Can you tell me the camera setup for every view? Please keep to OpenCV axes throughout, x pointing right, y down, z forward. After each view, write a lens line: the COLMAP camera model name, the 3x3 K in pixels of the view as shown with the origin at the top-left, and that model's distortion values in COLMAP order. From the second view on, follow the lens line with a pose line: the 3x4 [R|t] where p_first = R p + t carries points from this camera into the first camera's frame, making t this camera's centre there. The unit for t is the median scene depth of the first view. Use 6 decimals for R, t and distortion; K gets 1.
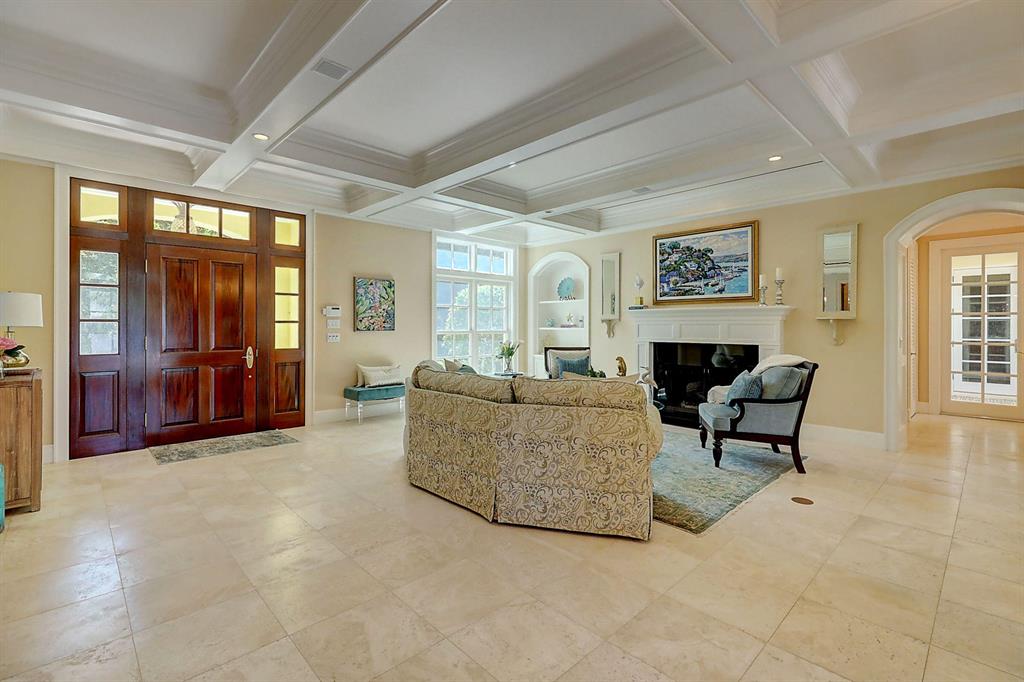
lens RADIAL K [[463.0, 0, 515.4], [0, 463.0, 326.0], [0, 0, 1]] dist [-0.001973, 0.001521]
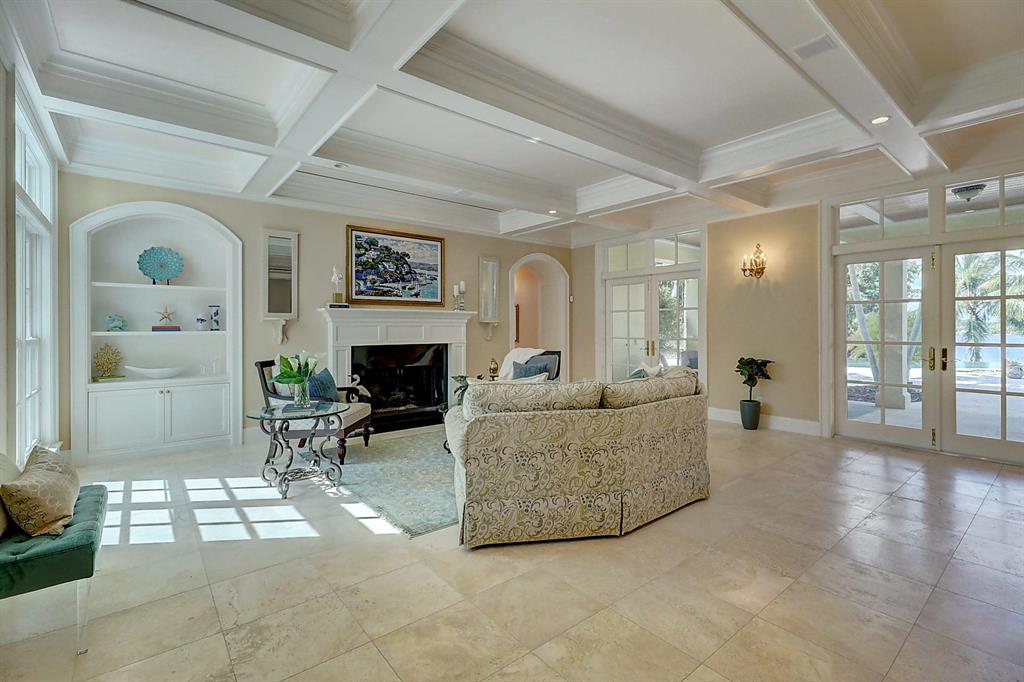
lens RADIAL K [[463.0, 0, 519.2], [0, 463.0, 327.7], [0, 0, 1]] dist [-0.001973, 0.001521]
pose [[0.080881, -0.002446, 0.996721, -0.601416], [0.002050, 0.999995, 0.002288, -0.001695], [-0.996722, 0.001858, 0.080886, 0.667554]]
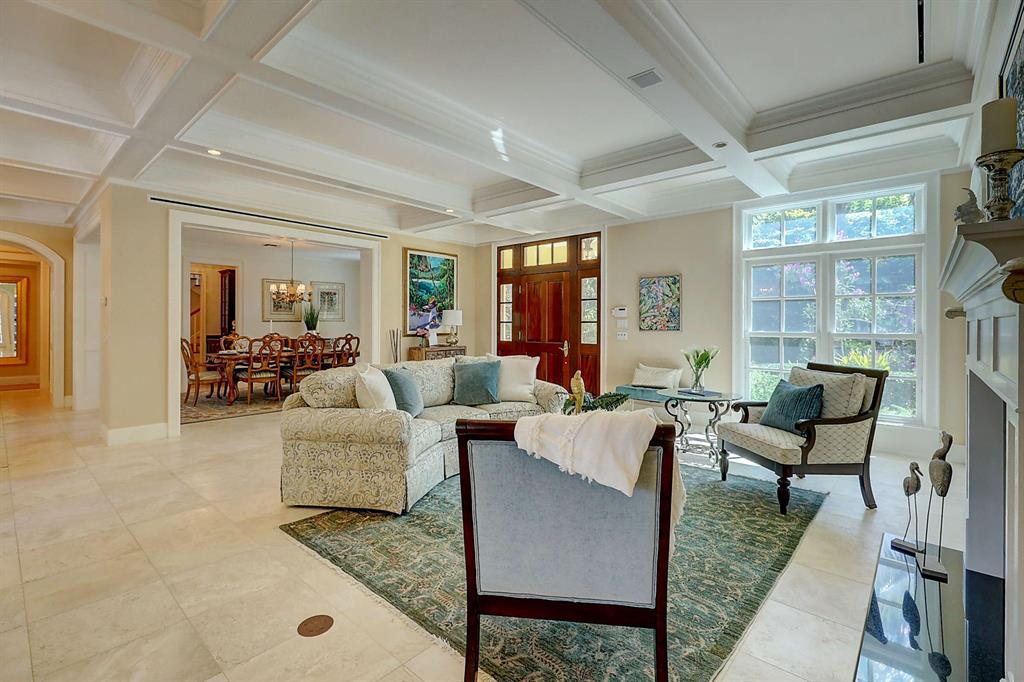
lens RADIAL K [[463.0, 0, 521.4], [0, 463.0, 326.4], [0, 0, 1]] dist [-0.001973, 0.001521]
pose [[0.086274, 0.001858, -0.996270, 0.677946], [-0.001596, 0.999997, 0.001727, 0.000768], [0.996270, 0.001441, 0.086277, 0.671406]]
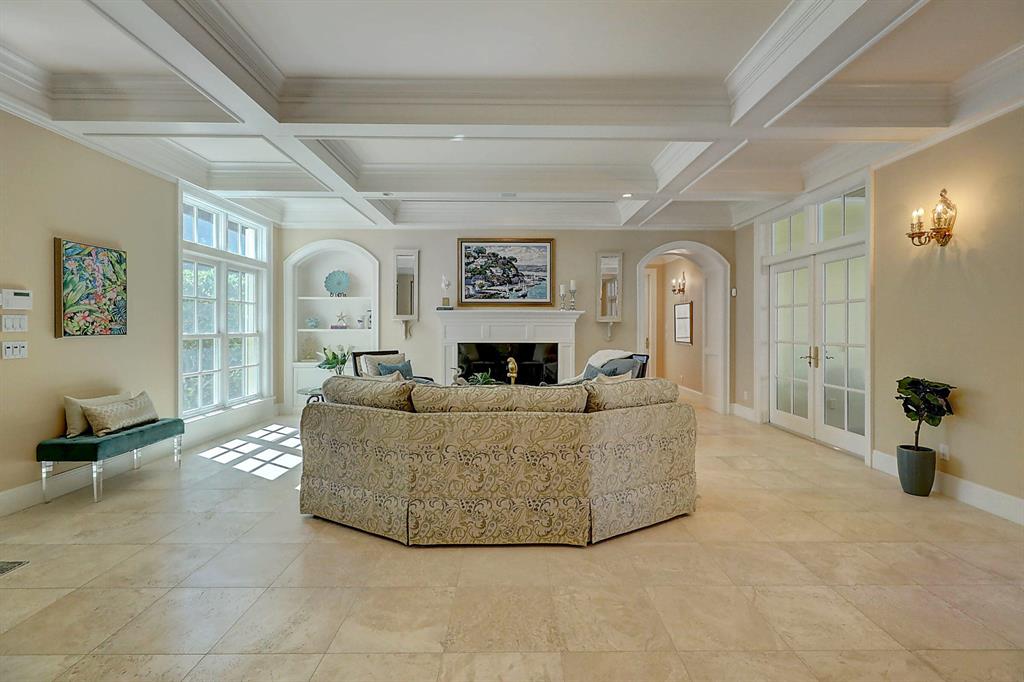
lens RADIAL K [[463.0, 0, 516.0], [0, 463.0, 329.5], [0, 0, 1]] dist [-0.001973, 0.001521]
pose [[0.687773, -0.004369, 0.725913, -0.384687], [0.000067, 0.999982, 0.005955, -0.000805], [-0.725926, -0.004047, 0.687761, 0.233824]]
